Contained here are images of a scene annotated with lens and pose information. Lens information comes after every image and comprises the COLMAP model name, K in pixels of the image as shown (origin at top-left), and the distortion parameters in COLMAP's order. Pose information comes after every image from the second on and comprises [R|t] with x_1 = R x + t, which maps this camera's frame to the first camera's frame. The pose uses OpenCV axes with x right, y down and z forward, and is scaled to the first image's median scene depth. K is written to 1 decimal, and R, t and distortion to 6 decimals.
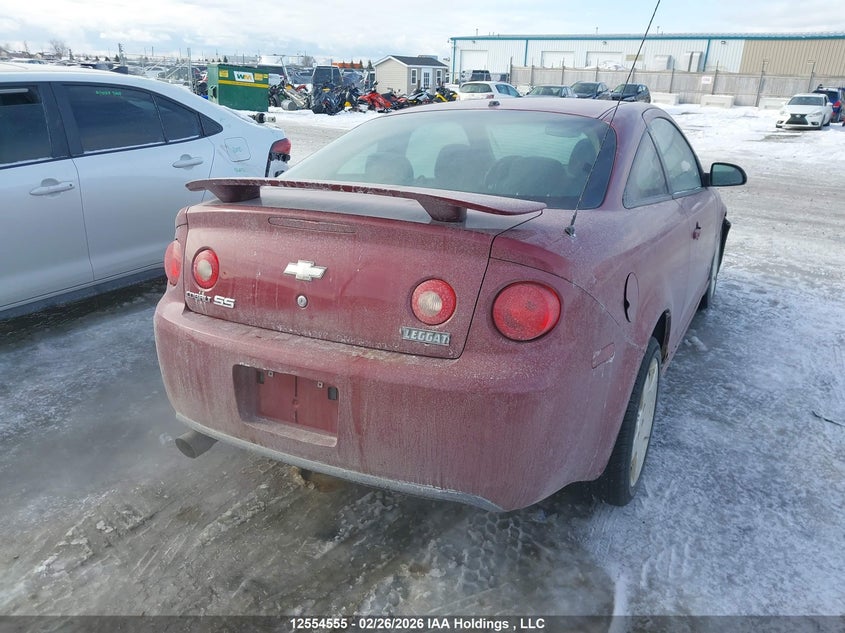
lens RADIAL K [[664.8, 0, 422.5], [0, 664.8, 316.5], [0, 0, 1]] dist [0.022924, -0.005618]
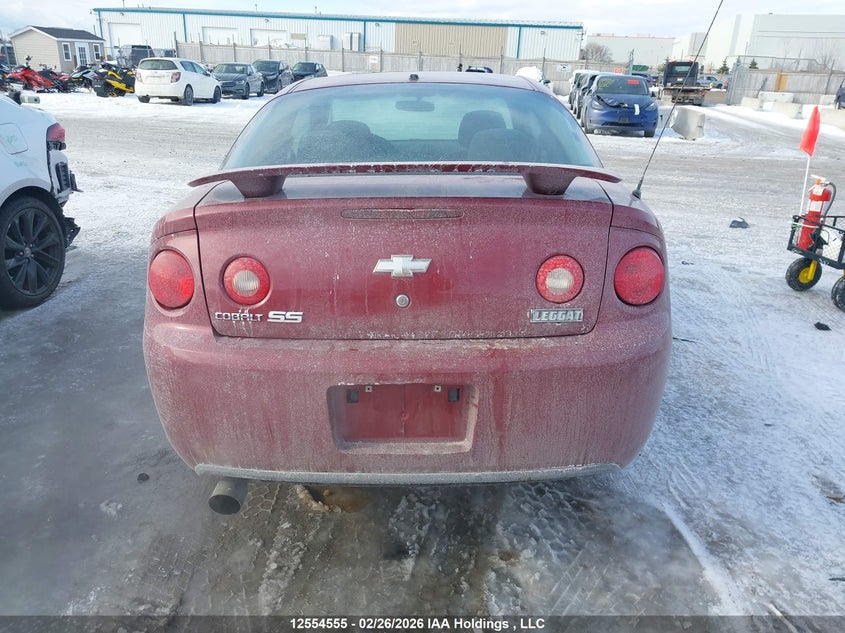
lens RADIAL K [[656.4, 0, 424.0], [0, 656.4, 316.1], [0, 0, 1]] dist [0.044341, -0.050022]
pose [[0.890195, -0.159096, 0.426898, -0.447491], [0.145535, 0.987252, 0.064450, -0.046138], [-0.431709, 0.004755, 0.902000, 0.168864]]
